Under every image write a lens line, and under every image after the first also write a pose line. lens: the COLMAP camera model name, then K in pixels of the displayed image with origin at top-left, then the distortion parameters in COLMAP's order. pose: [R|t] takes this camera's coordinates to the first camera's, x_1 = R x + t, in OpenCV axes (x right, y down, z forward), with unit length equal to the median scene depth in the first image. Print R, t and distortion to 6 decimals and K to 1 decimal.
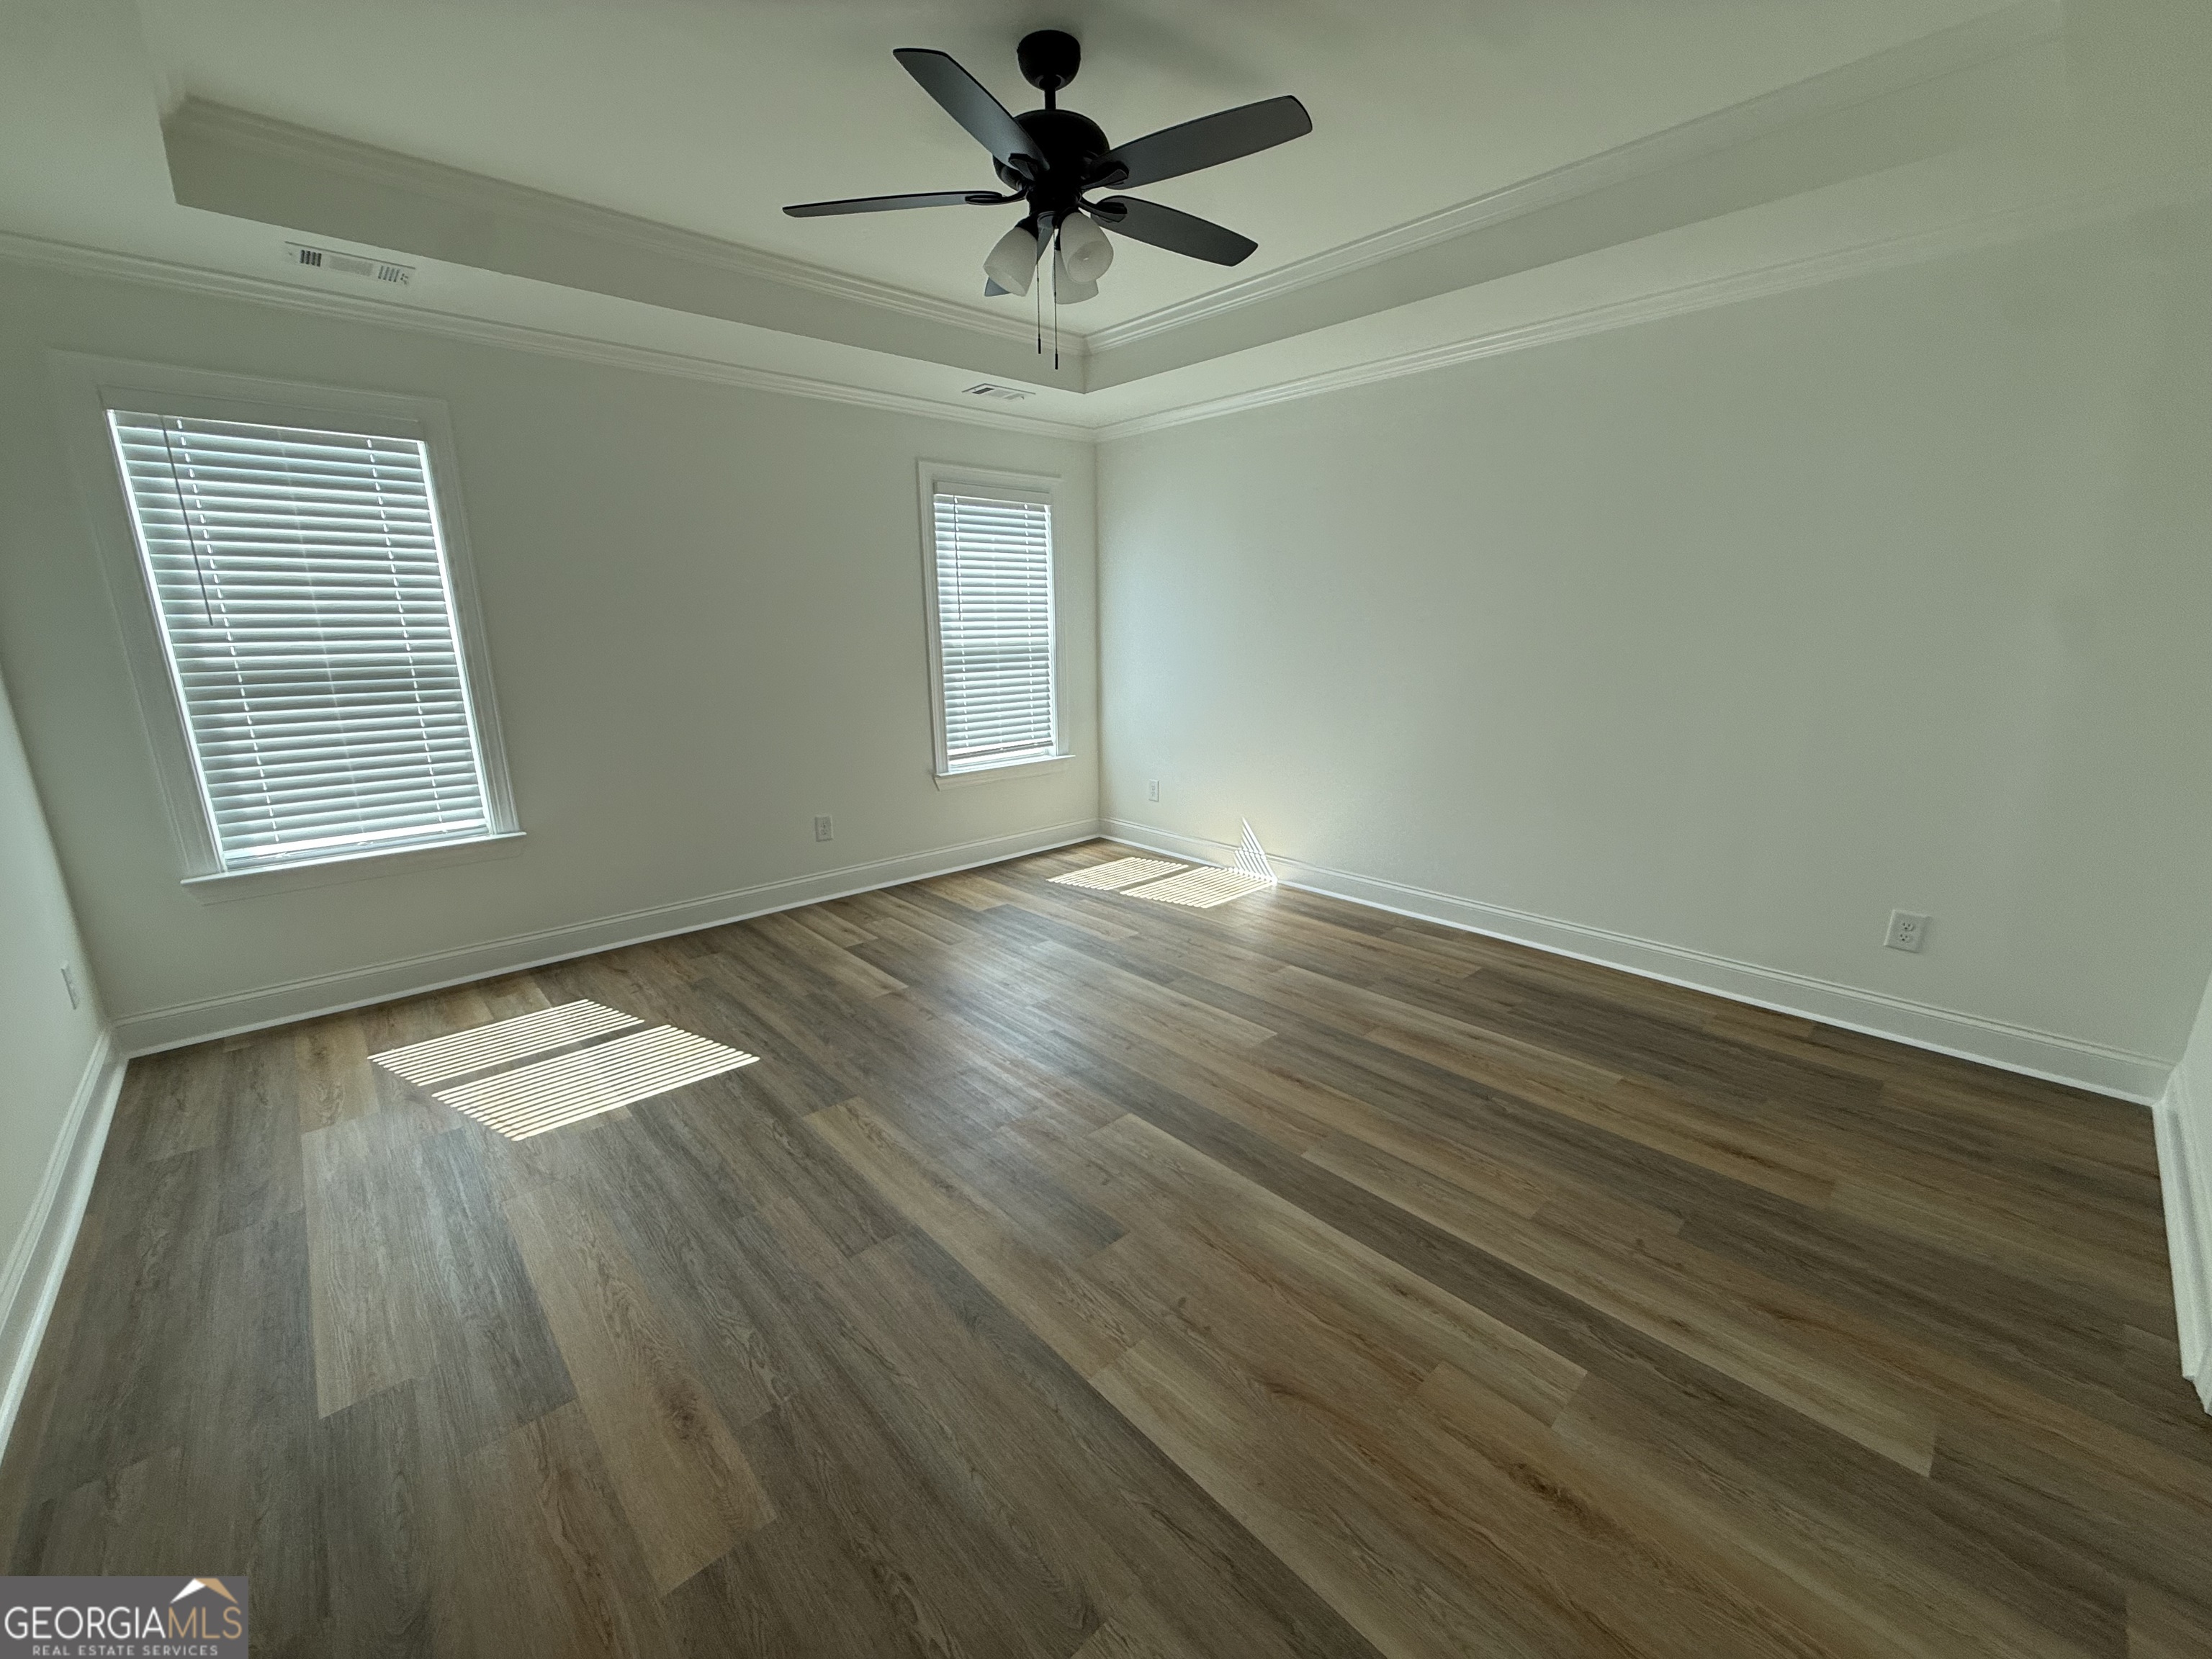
lens RADIAL K [[889.4, 0, 1106.3], [0, 889.4, 827.1], [0, 0, 1]] dist [-0.000436, 0.000011]
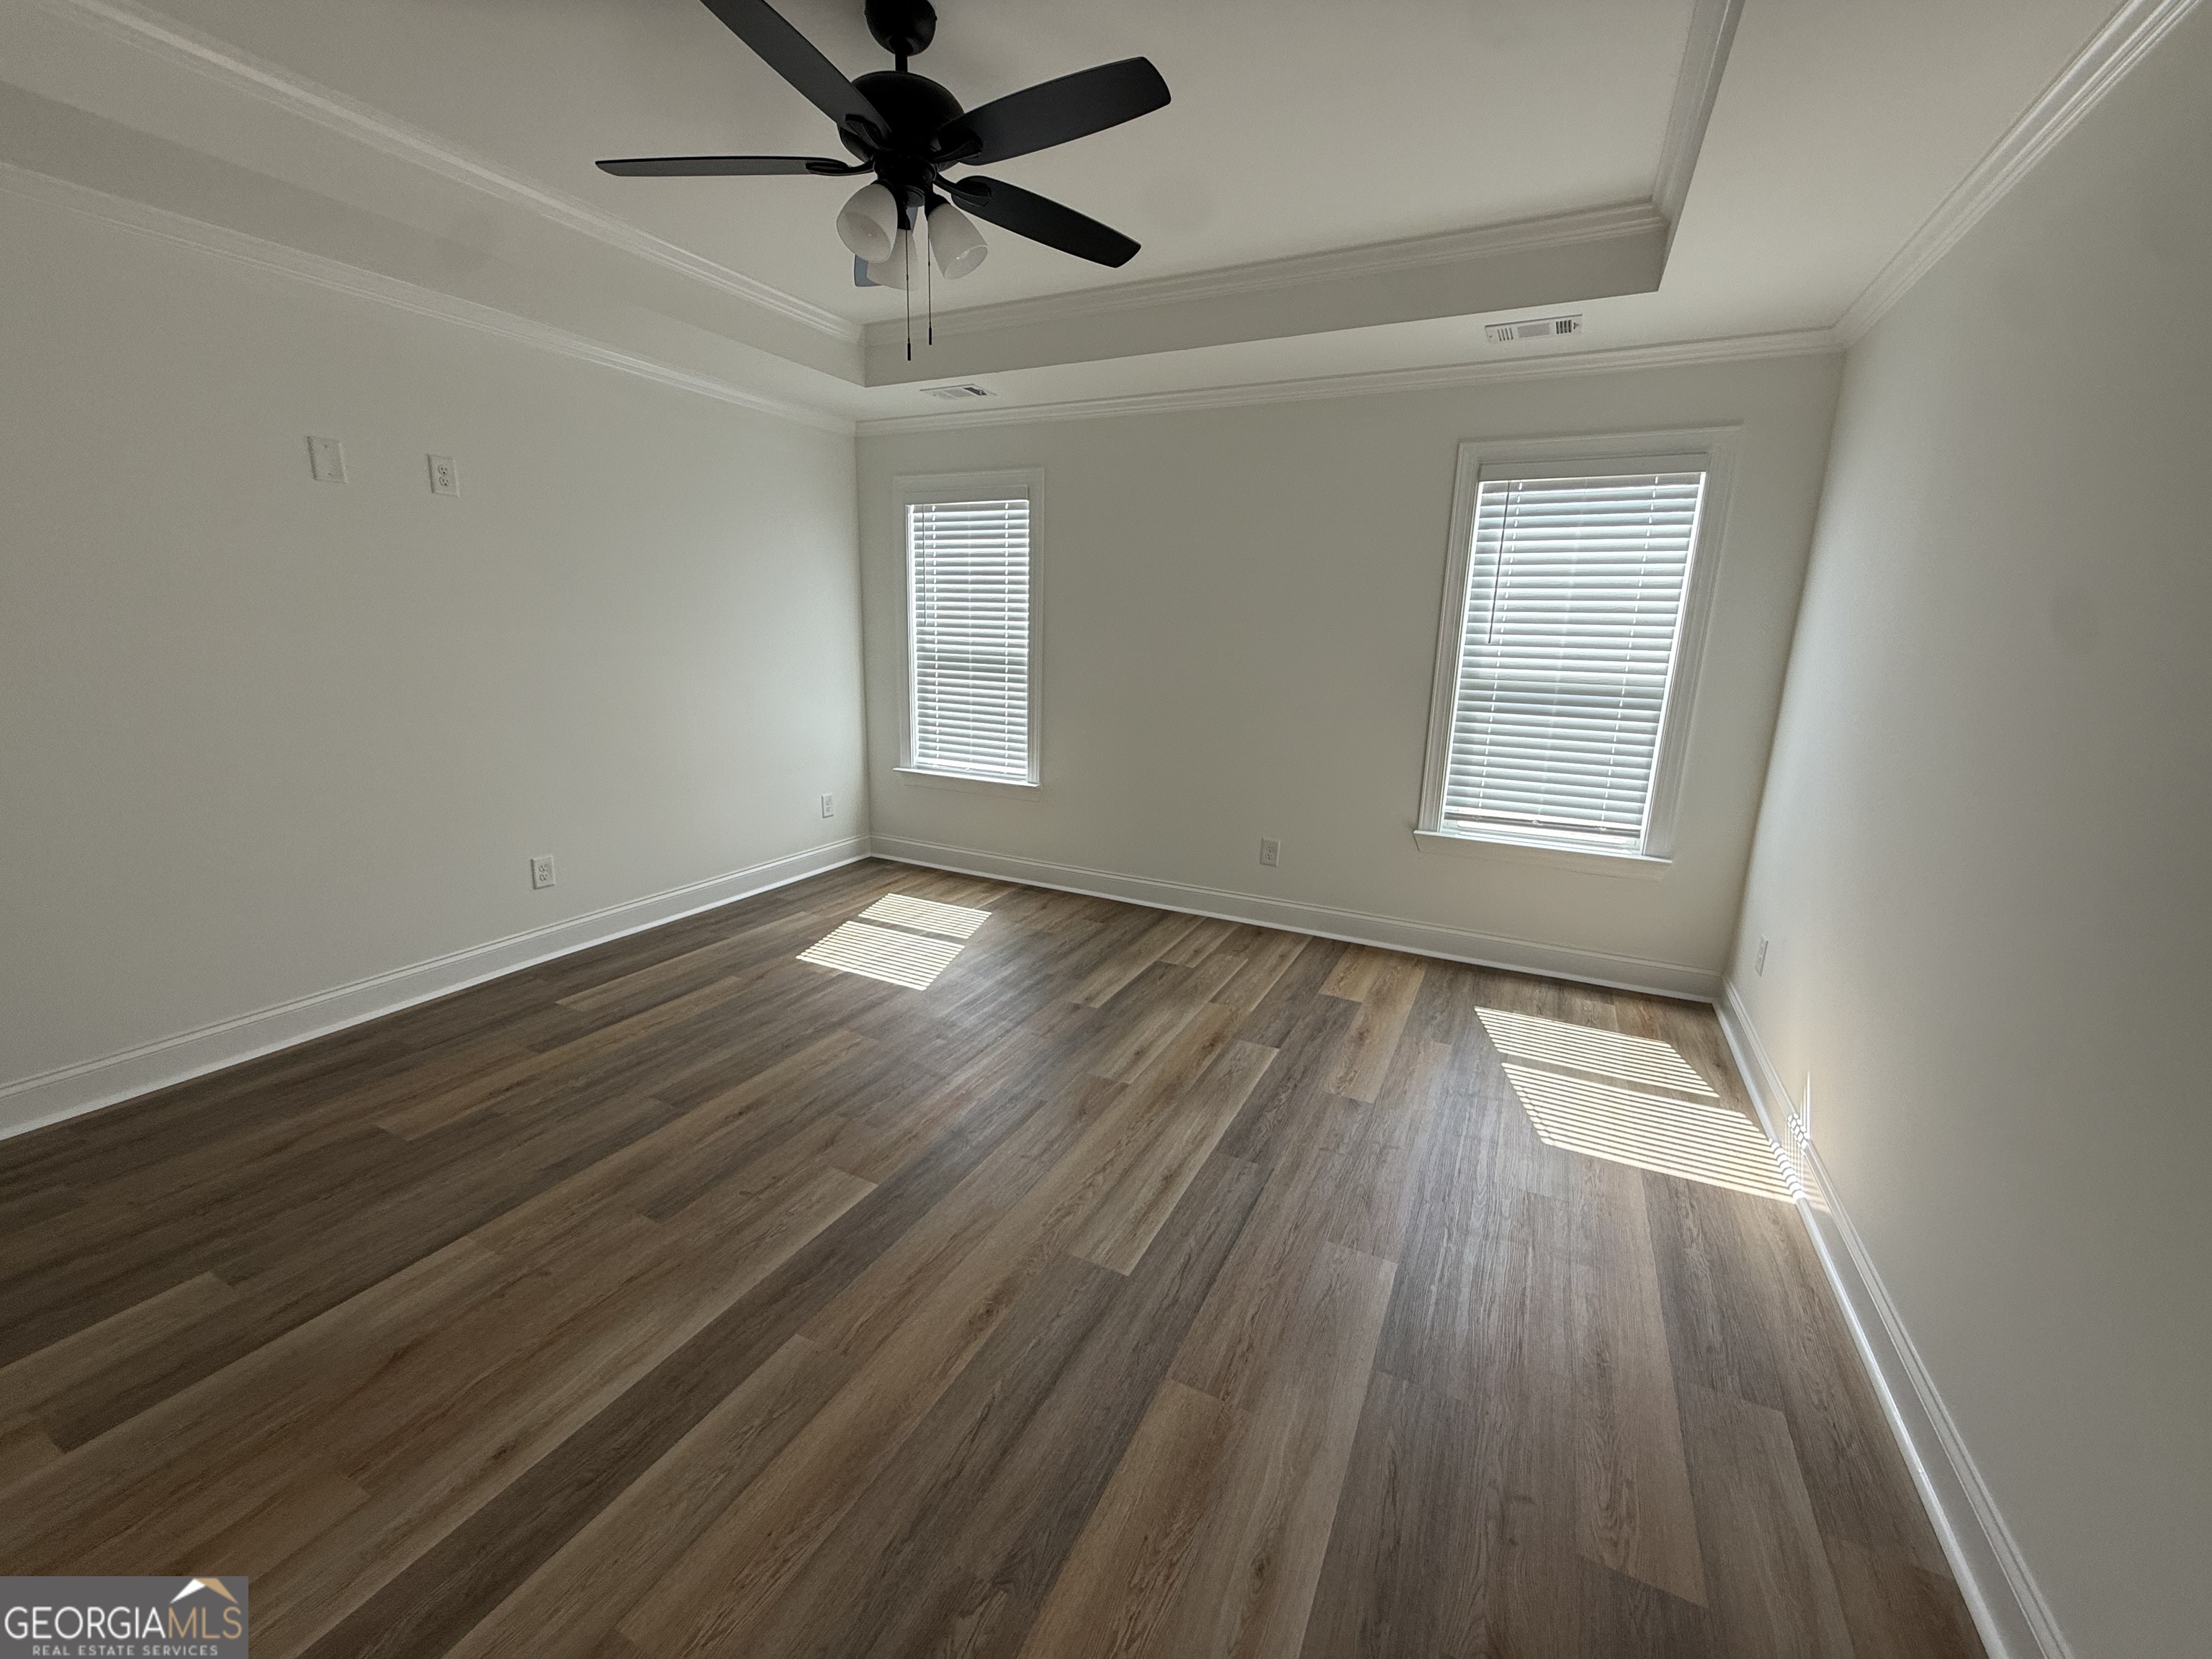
lens RADIAL K [[886.7, 0, 1106.0], [0, 886.7, 829.5], [0, 0, 1]] dist [-0.000836, -0.000180]
pose [[0.351453, 0.227030, -0.908261, 0.636029], [-0.242163, 0.959180, 0.146052, -0.156829], [0.904344, 0.168617, 0.392084, 0.608299]]
